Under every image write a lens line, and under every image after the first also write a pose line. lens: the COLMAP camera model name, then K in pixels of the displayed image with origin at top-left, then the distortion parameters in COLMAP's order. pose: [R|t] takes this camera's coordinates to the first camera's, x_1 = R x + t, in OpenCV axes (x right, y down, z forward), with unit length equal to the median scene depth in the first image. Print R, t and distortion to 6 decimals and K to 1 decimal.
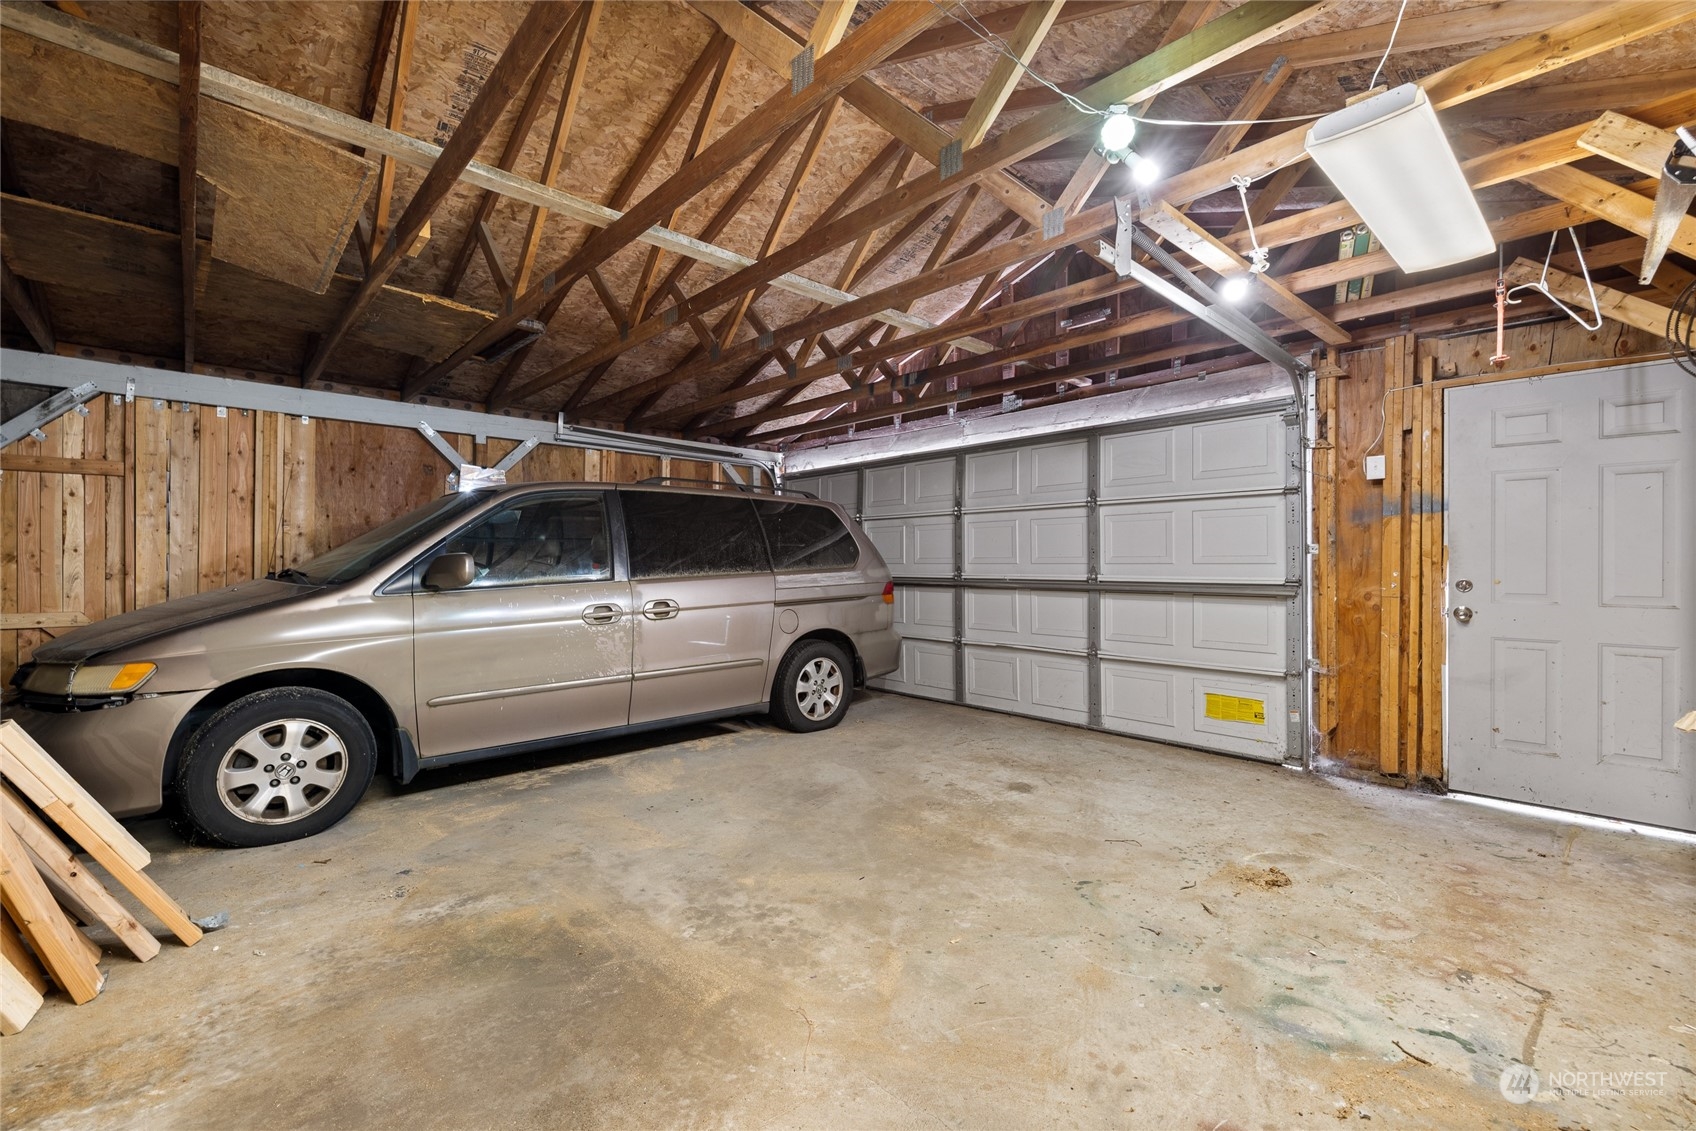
lens RADIAL K [[718.7, 0, 828.3], [0, 718.7, 568.8], [0, 0, 1]] dist [0.000433, 0.001201]
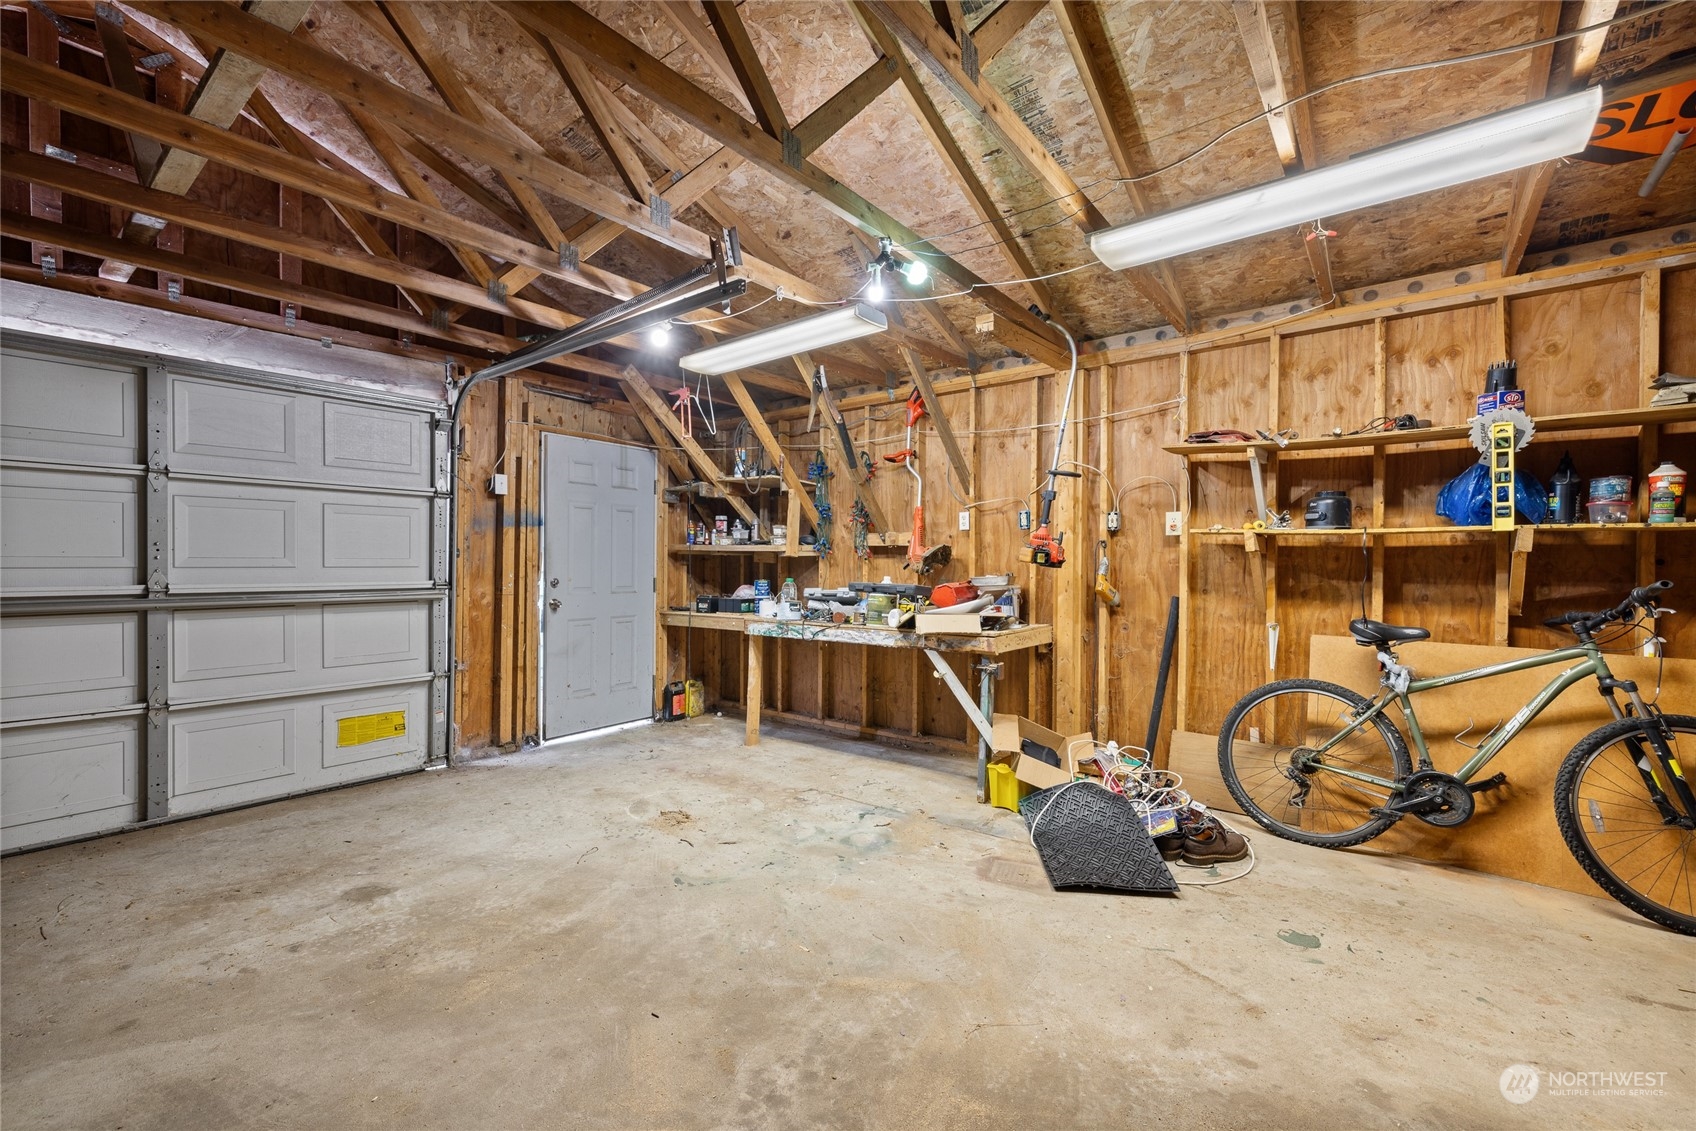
lens RADIAL K [[718.7, 0, 828.3], [0, 718.7, 568.8], [0, 0, 1]] dist [0.000433, 0.001201]
pose [[-0.165637, -0.006167, 0.986168, -0.531923], [0.005760, 0.999957, 0.007221, -0.009893], [-0.986170, 0.006877, -0.165594, 0.744735]]
